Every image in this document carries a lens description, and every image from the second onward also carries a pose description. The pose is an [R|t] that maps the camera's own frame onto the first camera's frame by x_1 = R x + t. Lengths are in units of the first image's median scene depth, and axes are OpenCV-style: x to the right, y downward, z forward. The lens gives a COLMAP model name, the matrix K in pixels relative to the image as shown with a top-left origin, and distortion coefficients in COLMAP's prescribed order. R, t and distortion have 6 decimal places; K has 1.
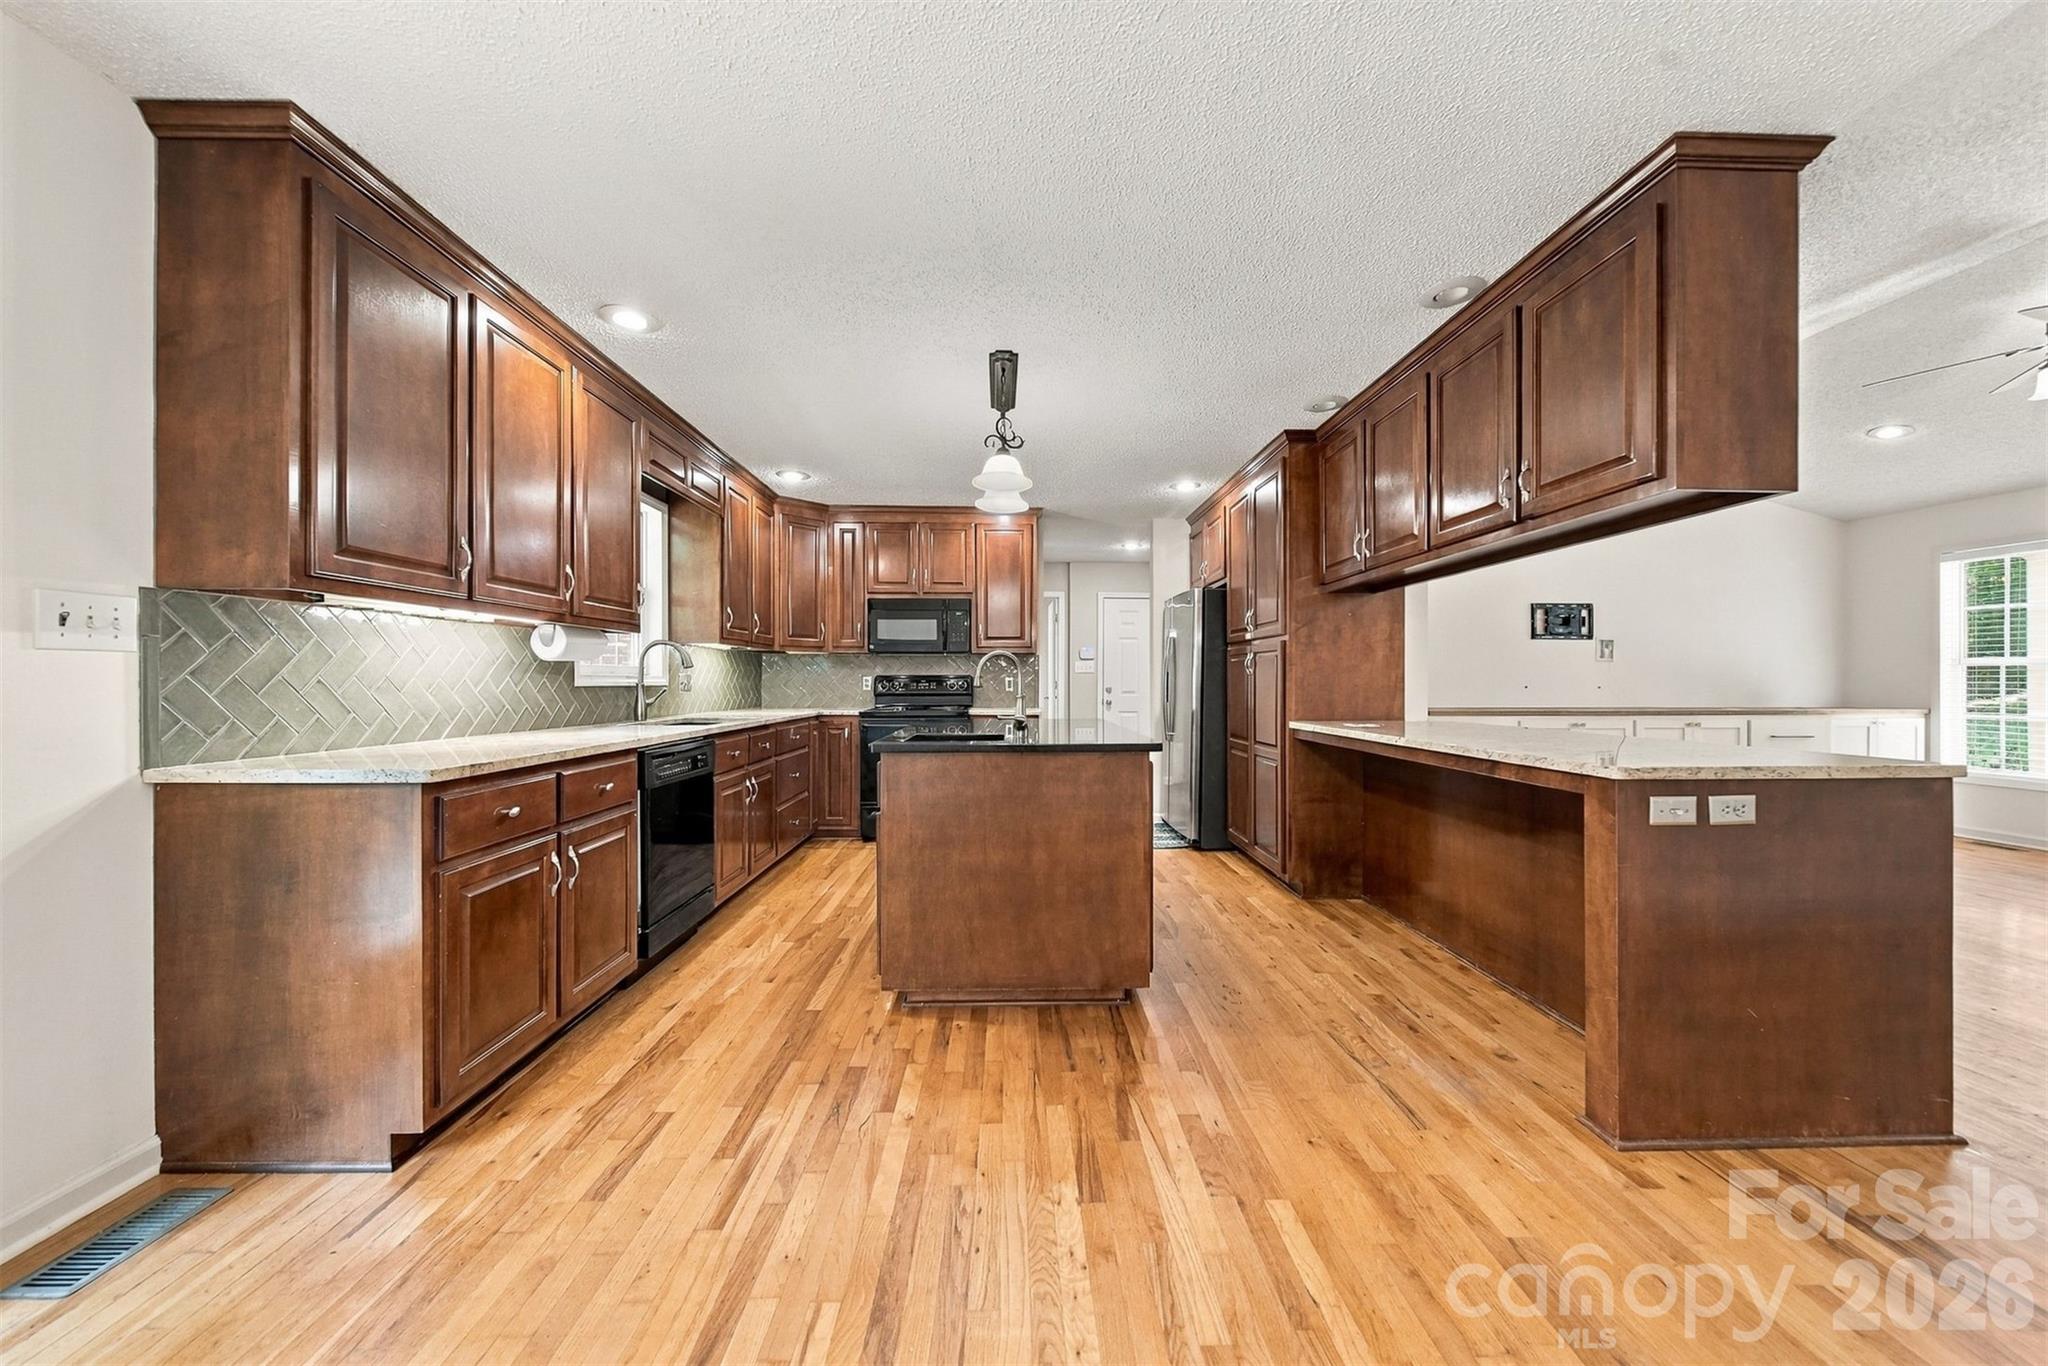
lens RADIAL K [[718.4, 0, 1014.8], [0, 718.4, 682.1], [0, 0, 1]] dist [-0.001673, -0.000404]
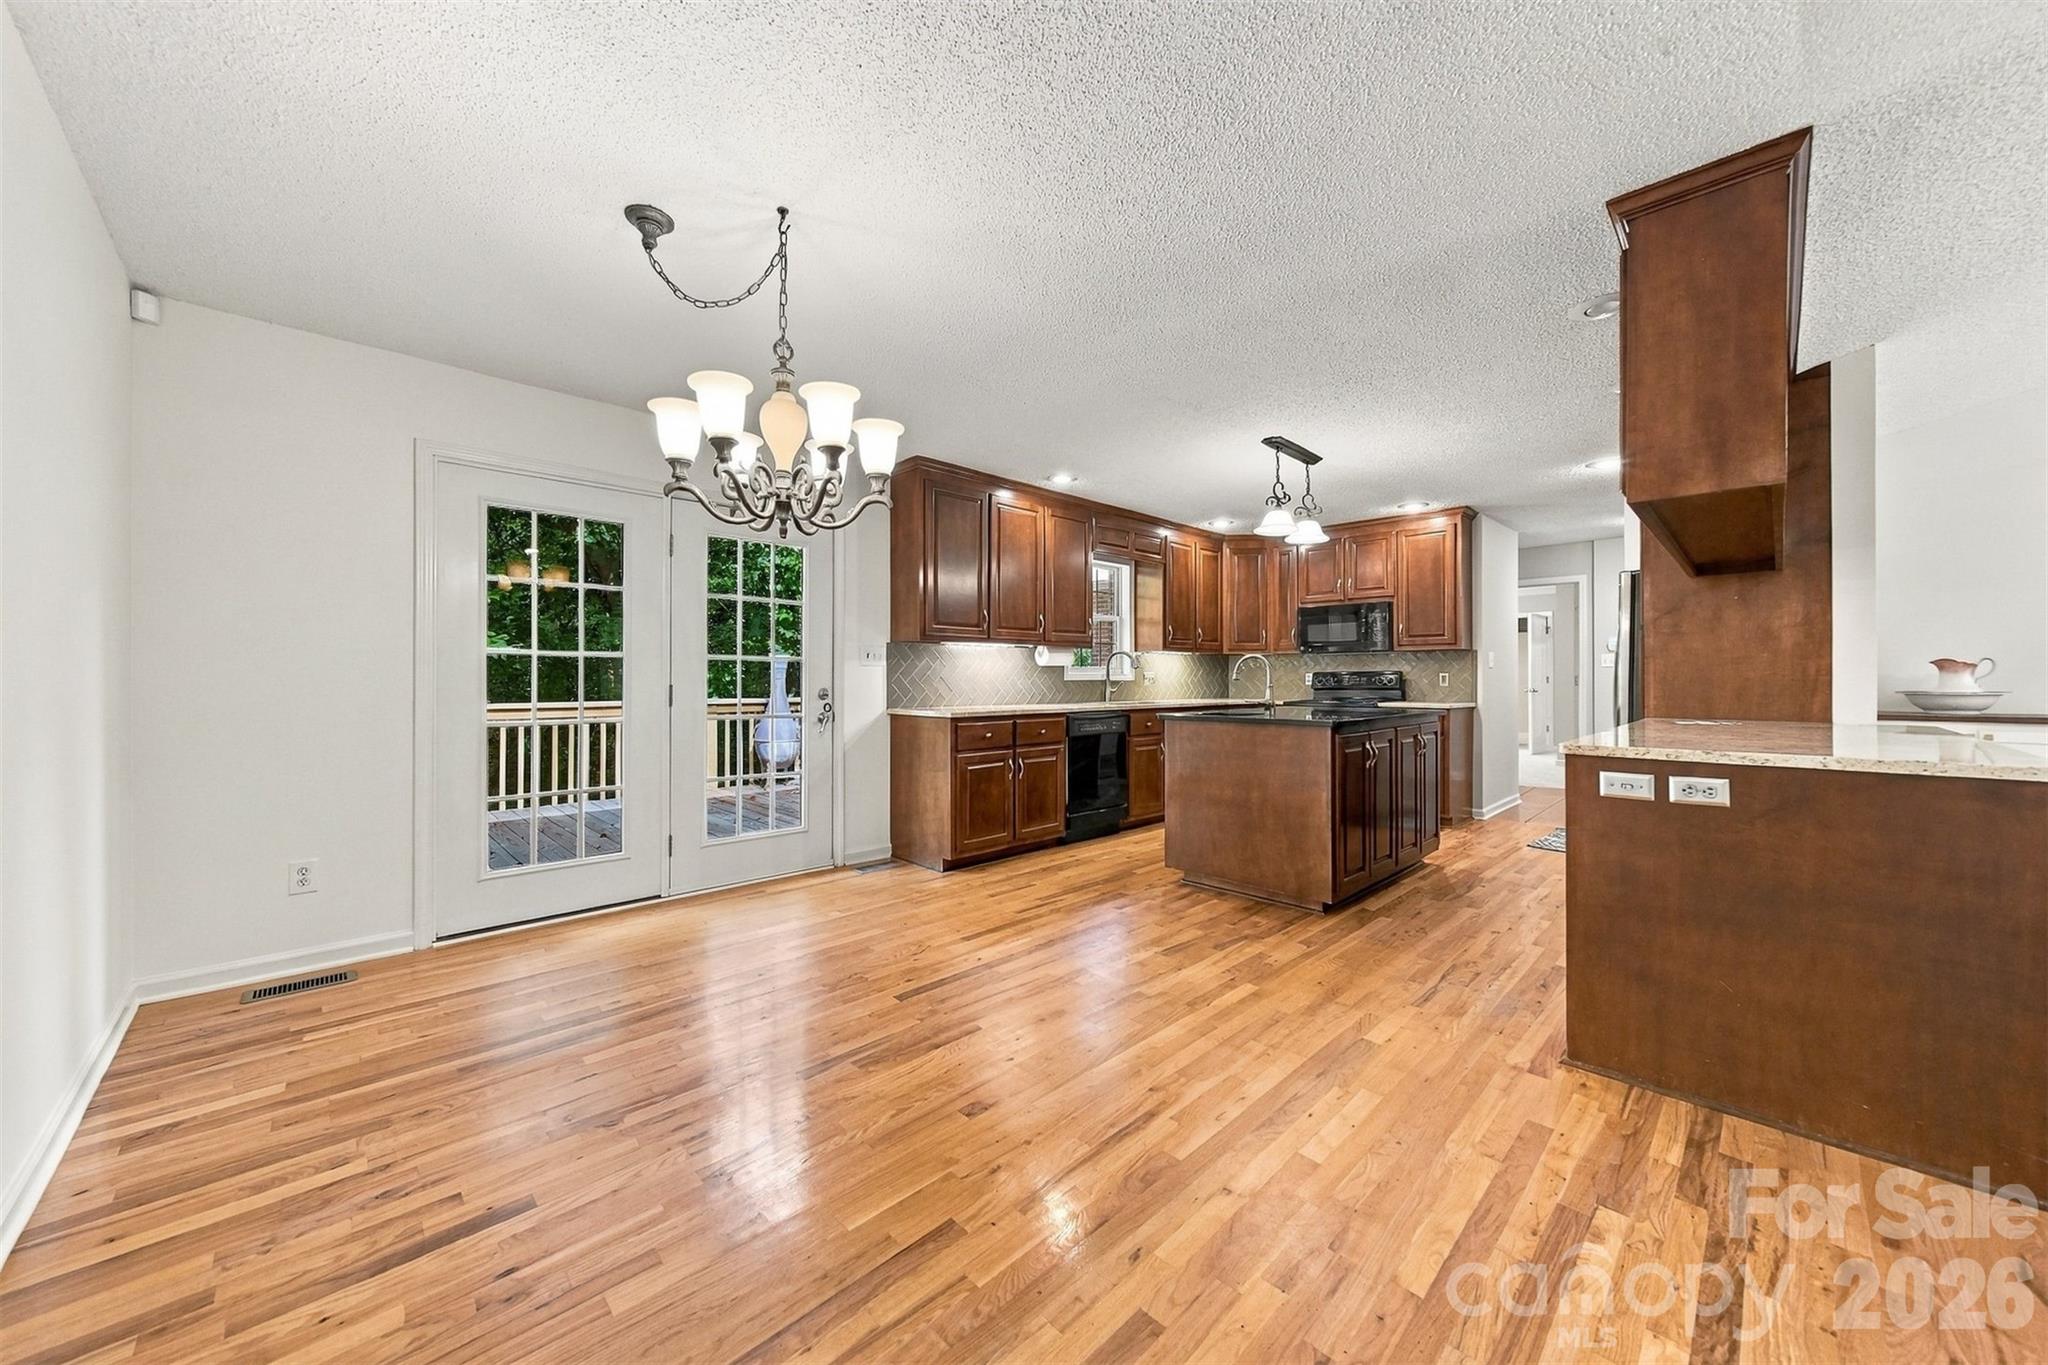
lens RADIAL K [[718.4, 0, 1024.9], [0, 718.4, 678.4], [0, 0, 1]] dist [-0.001673, -0.000404]
pose [[0.684036, -0.001796, -0.729446, 0.844900], [0.000920, 0.999998, -0.001599, 0.007776], [0.729448, 0.000423, 0.684036, -0.366944]]
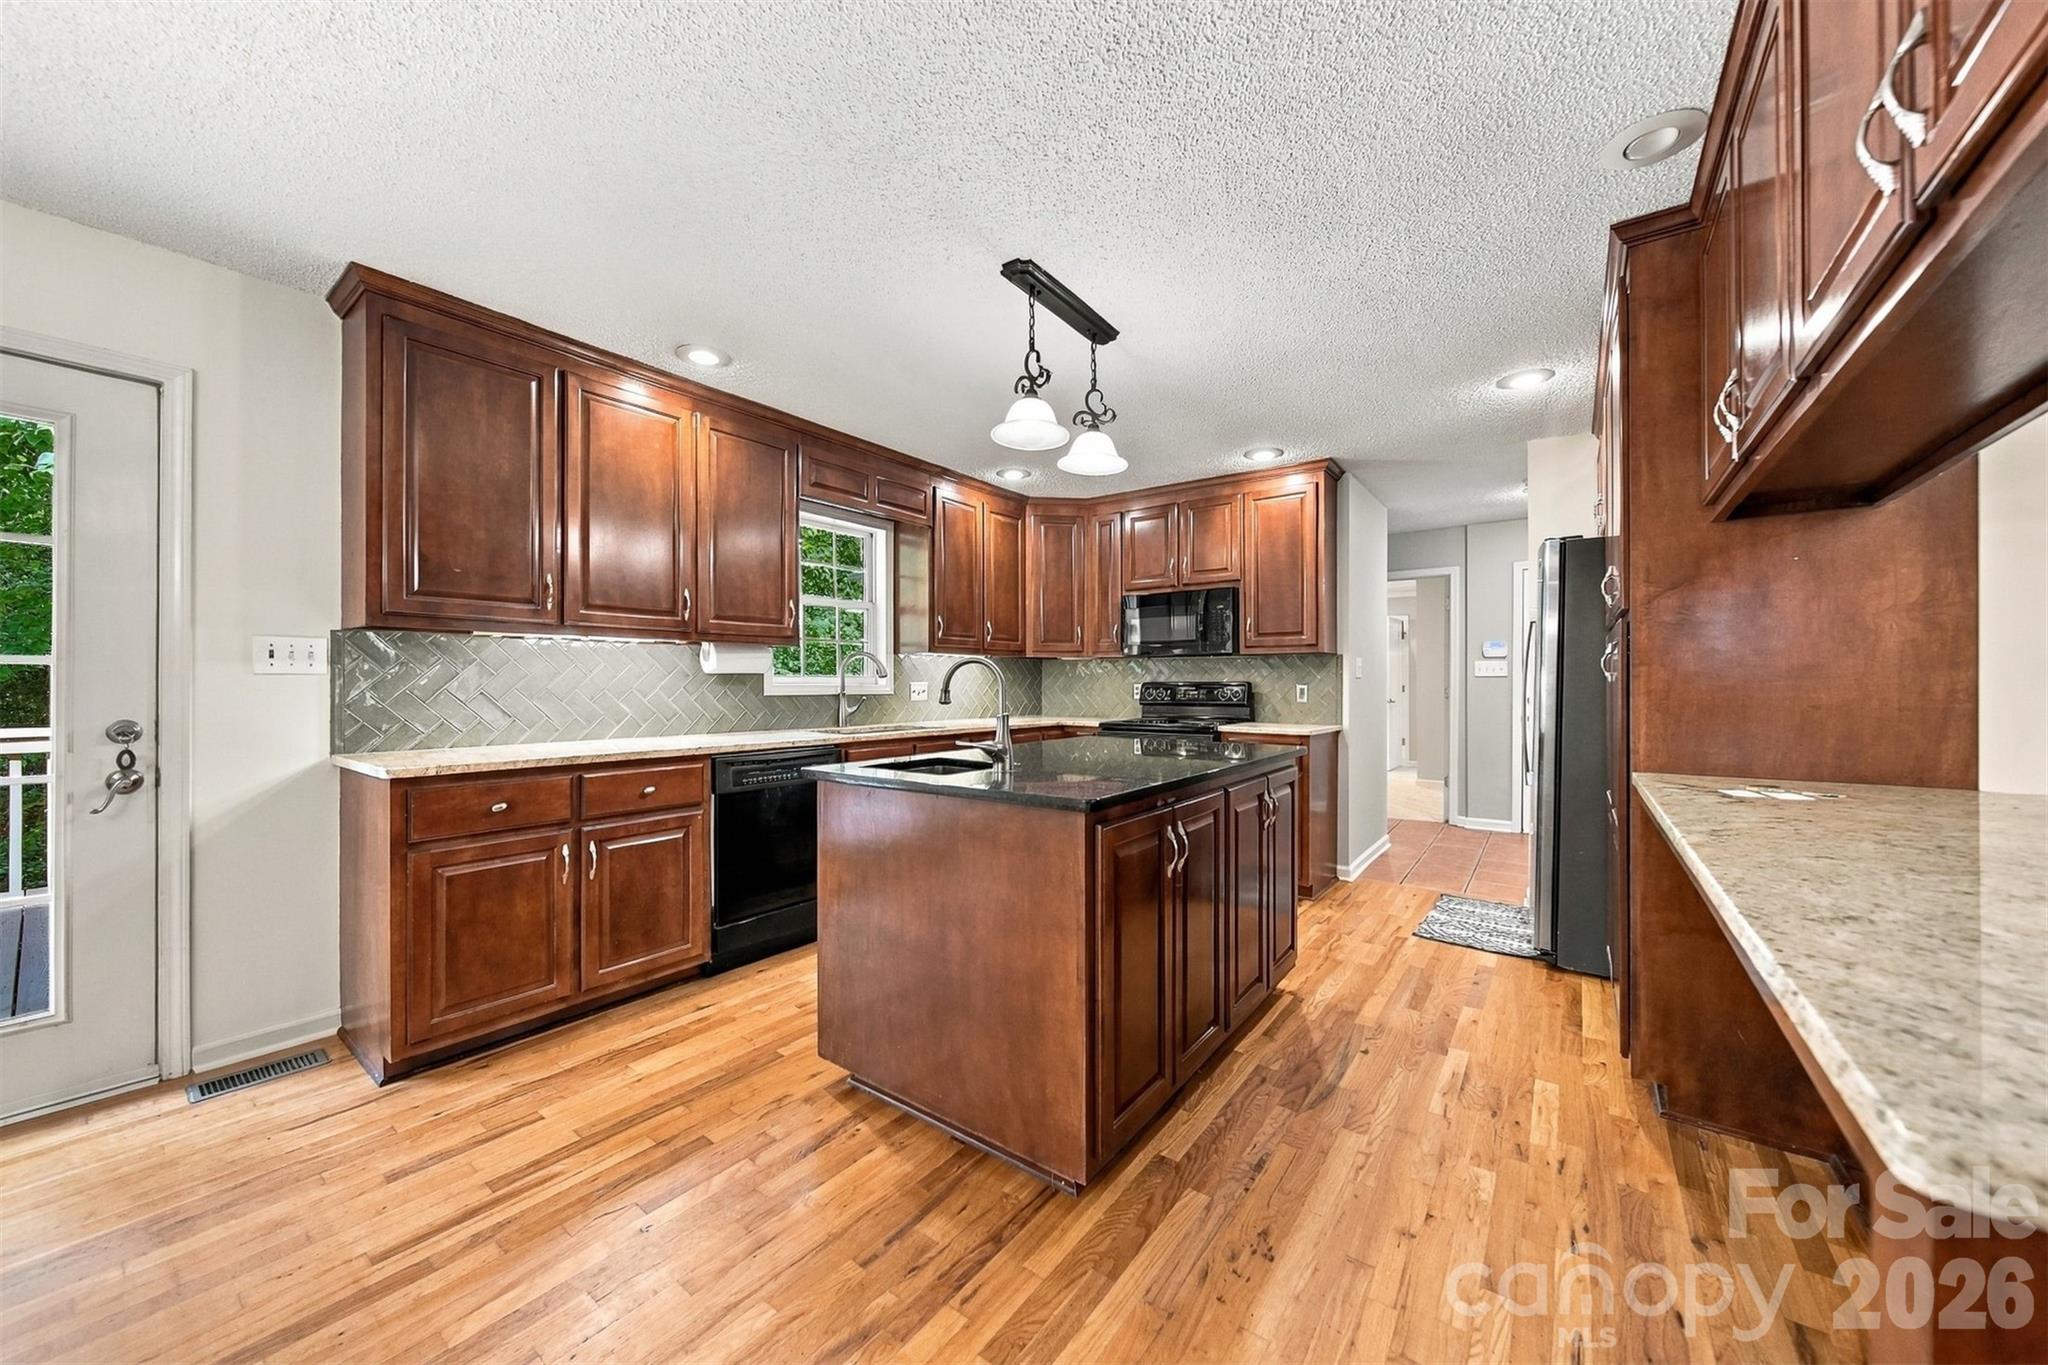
lens RADIAL K [[718.4, 0, 1022.9], [0, 718.4, 684.5], [0, 0, 1]] dist [-0.001673, -0.000404]
pose [[0.792136, 0.000321, -0.610345, 0.576940], [-0.000168, 1.000000, 0.000308, -0.015542], [0.610345, -0.000141, 0.792136, 0.508396]]
